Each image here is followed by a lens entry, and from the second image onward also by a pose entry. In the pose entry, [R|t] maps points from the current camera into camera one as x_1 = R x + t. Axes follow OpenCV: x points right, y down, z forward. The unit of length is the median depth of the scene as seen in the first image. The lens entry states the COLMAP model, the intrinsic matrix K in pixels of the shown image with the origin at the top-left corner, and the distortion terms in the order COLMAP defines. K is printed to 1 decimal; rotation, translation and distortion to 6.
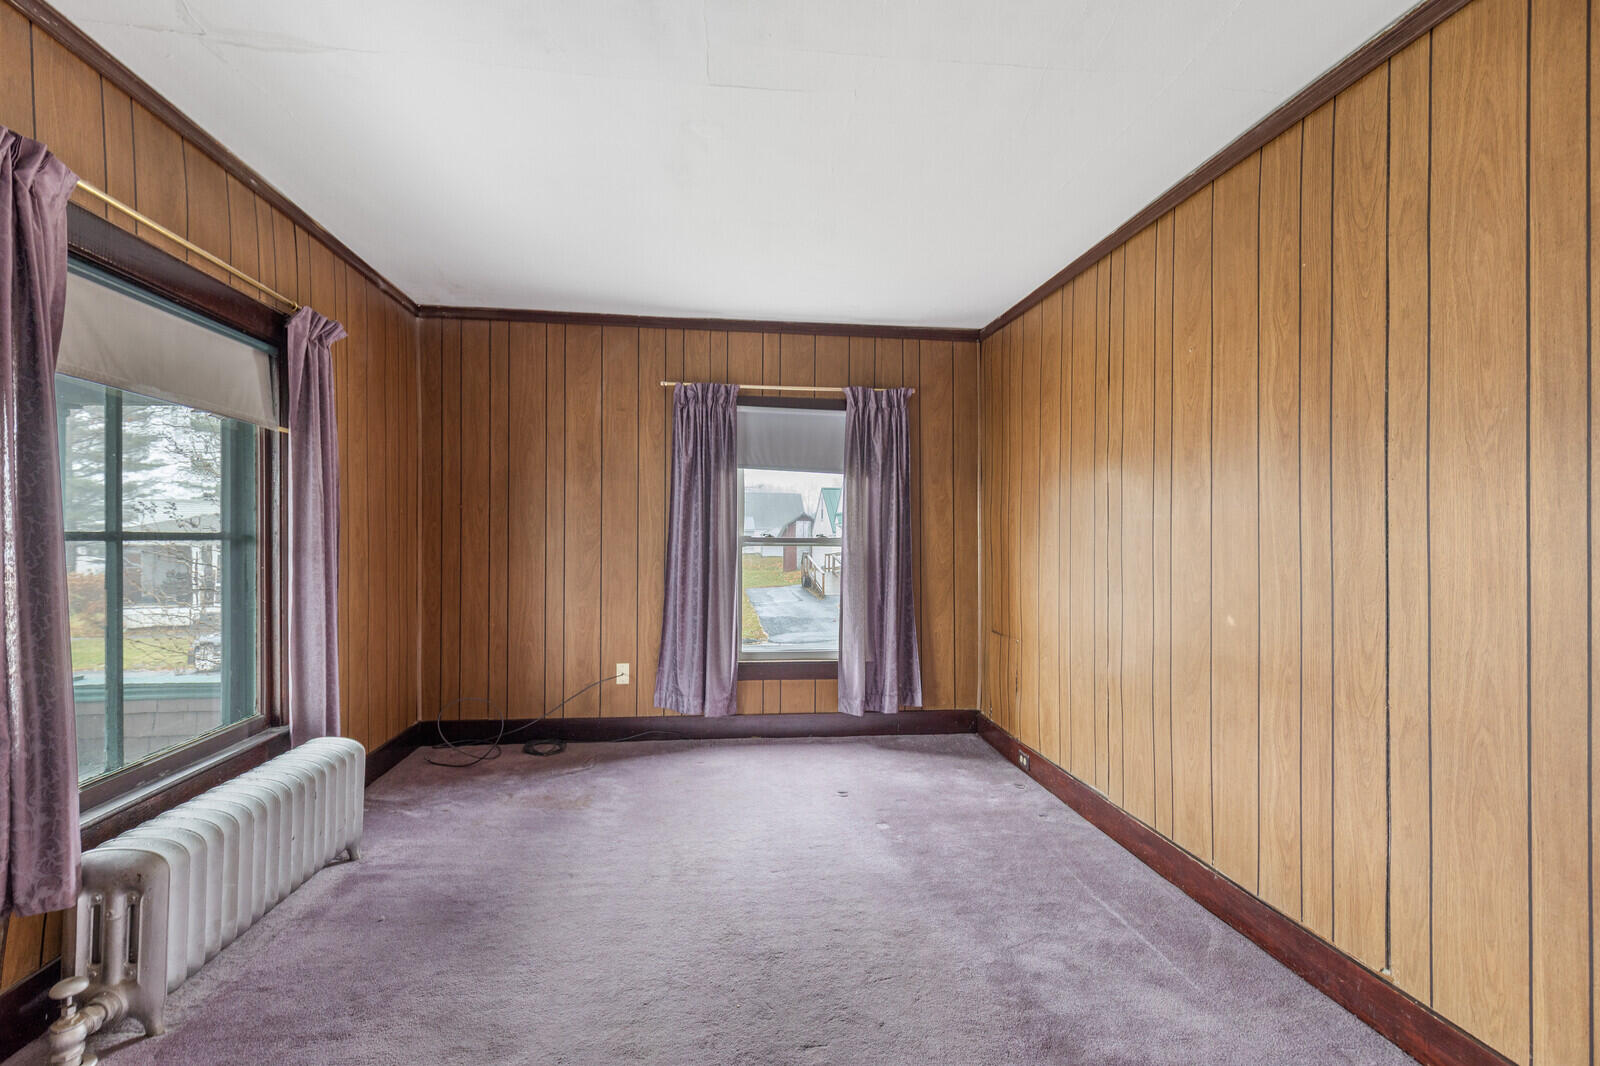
lens RADIAL K [[748.0, 0, 785.6], [0, 748.0, 536.9], [0, 0, 1]] dist [0.001982, -0.001499]
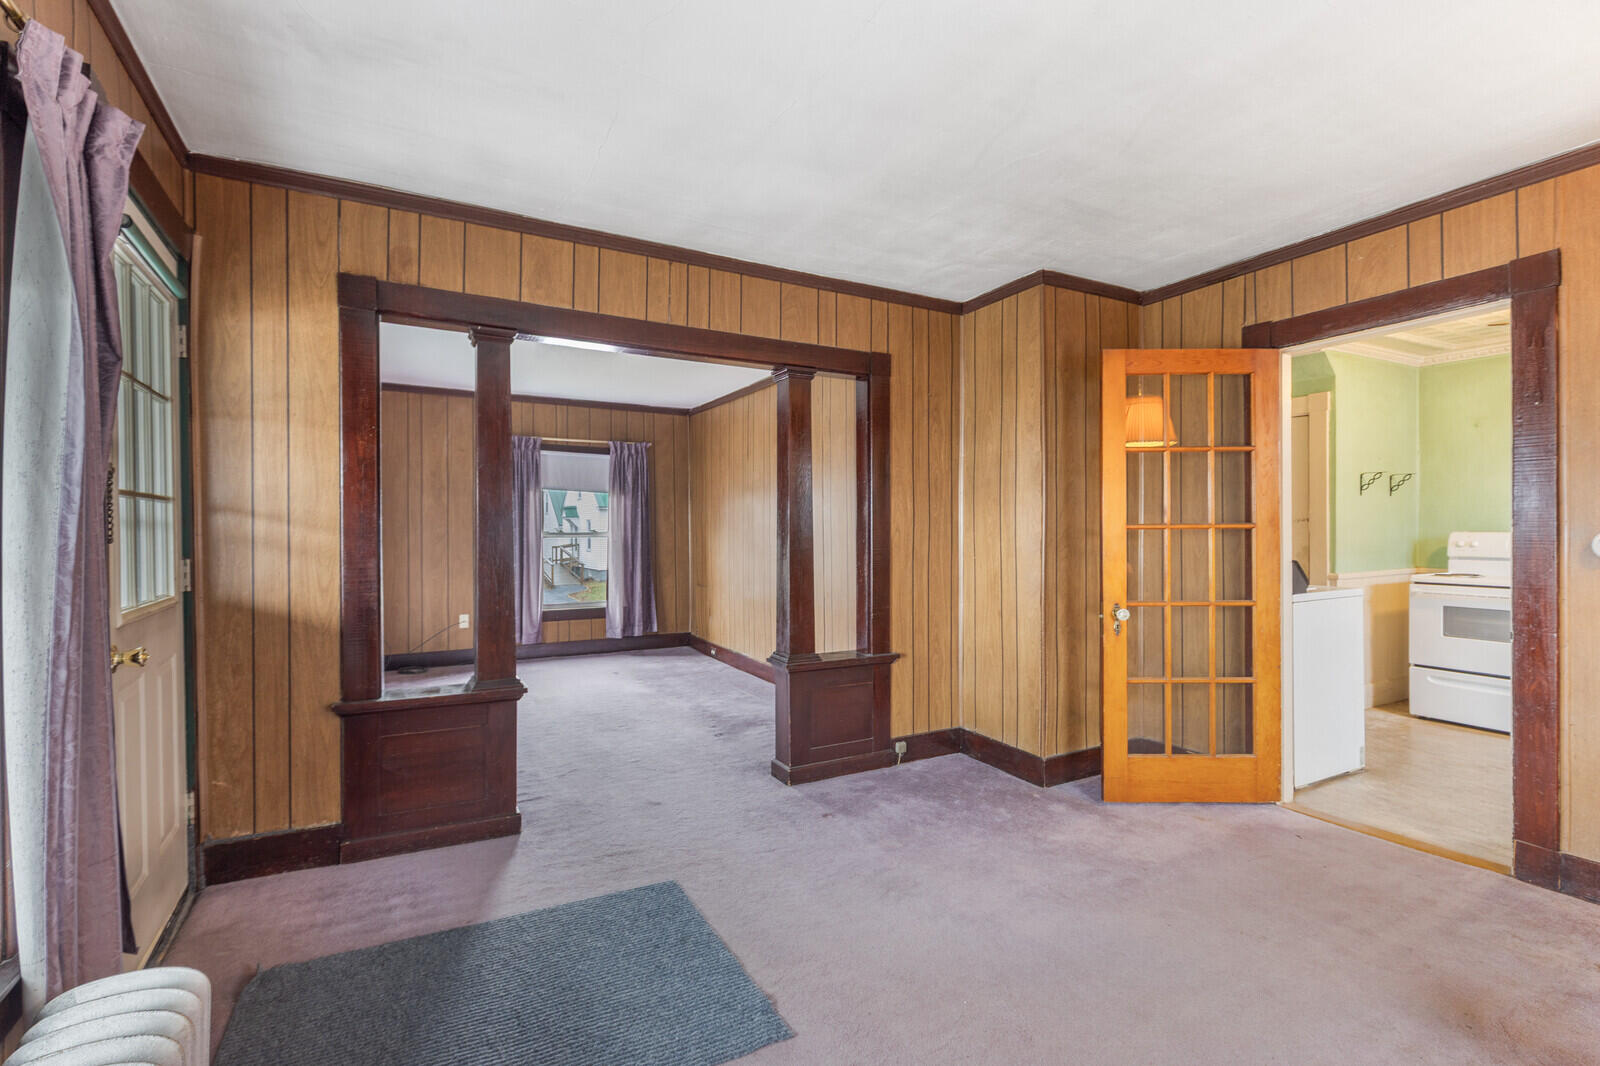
lens RADIAL K [[748.0, 0, 794.6], [0, 748.0, 527.4], [0, 0, 1]] dist [0.001982, -0.001499]
pose [[0.930807, -0.008862, 0.365403, -0.145676], [0.008334, 0.999961, 0.003021, -0.010265], [-0.365416, 0.000233, 0.930844, -0.691733]]
